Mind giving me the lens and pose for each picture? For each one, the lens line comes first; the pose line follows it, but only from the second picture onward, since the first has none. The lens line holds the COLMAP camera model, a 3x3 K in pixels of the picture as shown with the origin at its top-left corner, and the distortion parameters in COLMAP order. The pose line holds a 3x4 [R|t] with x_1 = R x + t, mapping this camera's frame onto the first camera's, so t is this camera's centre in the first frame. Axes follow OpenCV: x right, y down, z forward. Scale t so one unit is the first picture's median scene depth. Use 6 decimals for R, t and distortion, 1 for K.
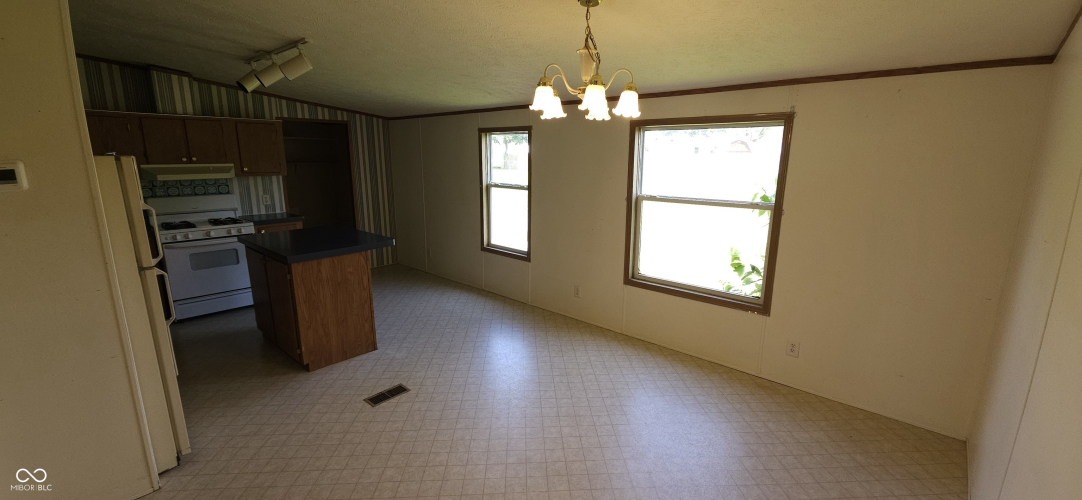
lens RADIAL K [[444.0, 0, 542.8], [0, 444.0, 245.9], [0, 0, 1]] dist [0.007954, -0.004033]
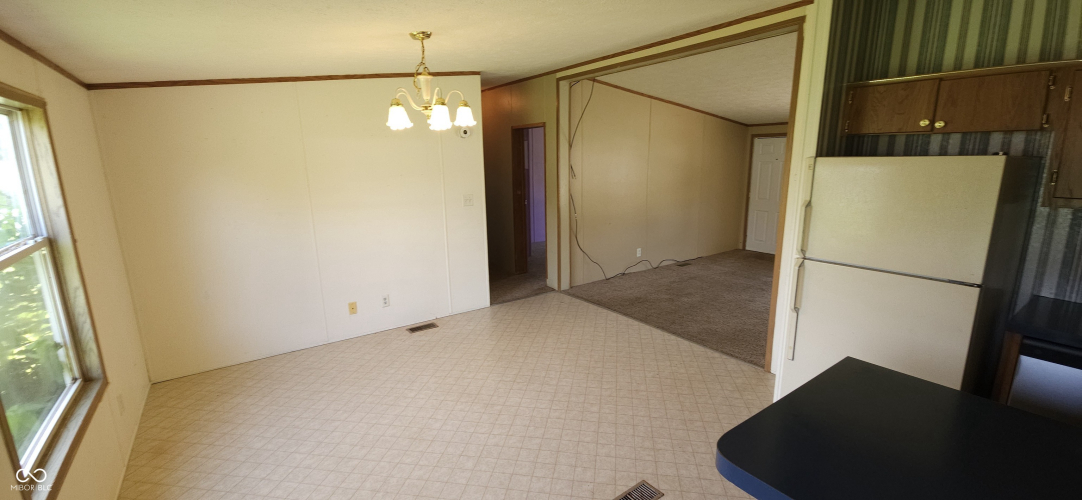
lens RADIAL K [[444.0, 0, 544.0], [0, 444.0, 251.6], [0, 0, 1]] dist [0.007954, -0.004033]
pose [[-0.976990, -0.039978, 0.209506, -0.213398], [0.044389, 0.922656, 0.383060, -0.186785], [-0.208616, 0.383546, -0.899651, 0.945438]]
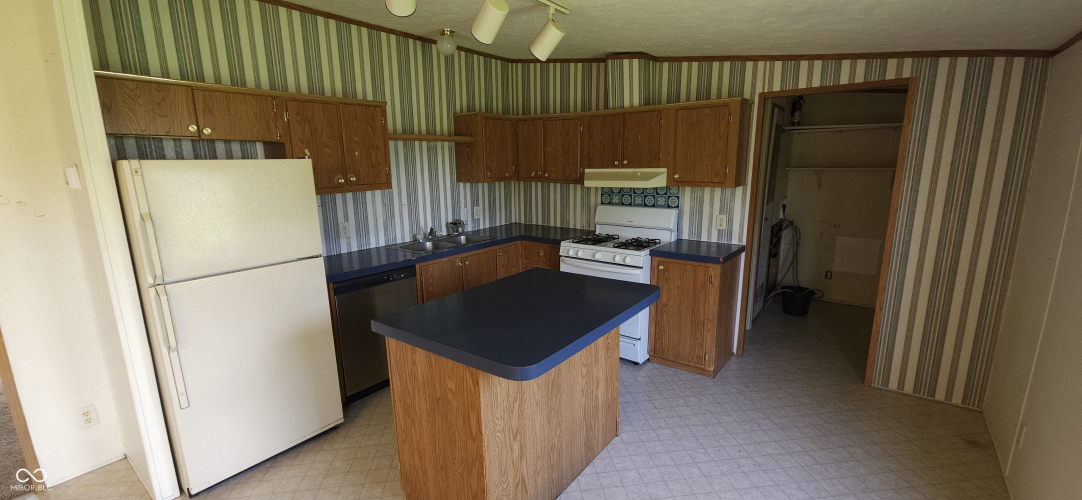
lens RADIAL K [[444.0, 0, 545.8], [0, 444.0, 246.9], [0, 0, 1]] dist [0.007954, -0.004033]
pose [[0.080588, 0.184774, -0.979471, 0.021991], [-0.186257, 0.968150, 0.167314, -0.143054], [0.979190, 0.168950, 0.112437, 0.736605]]
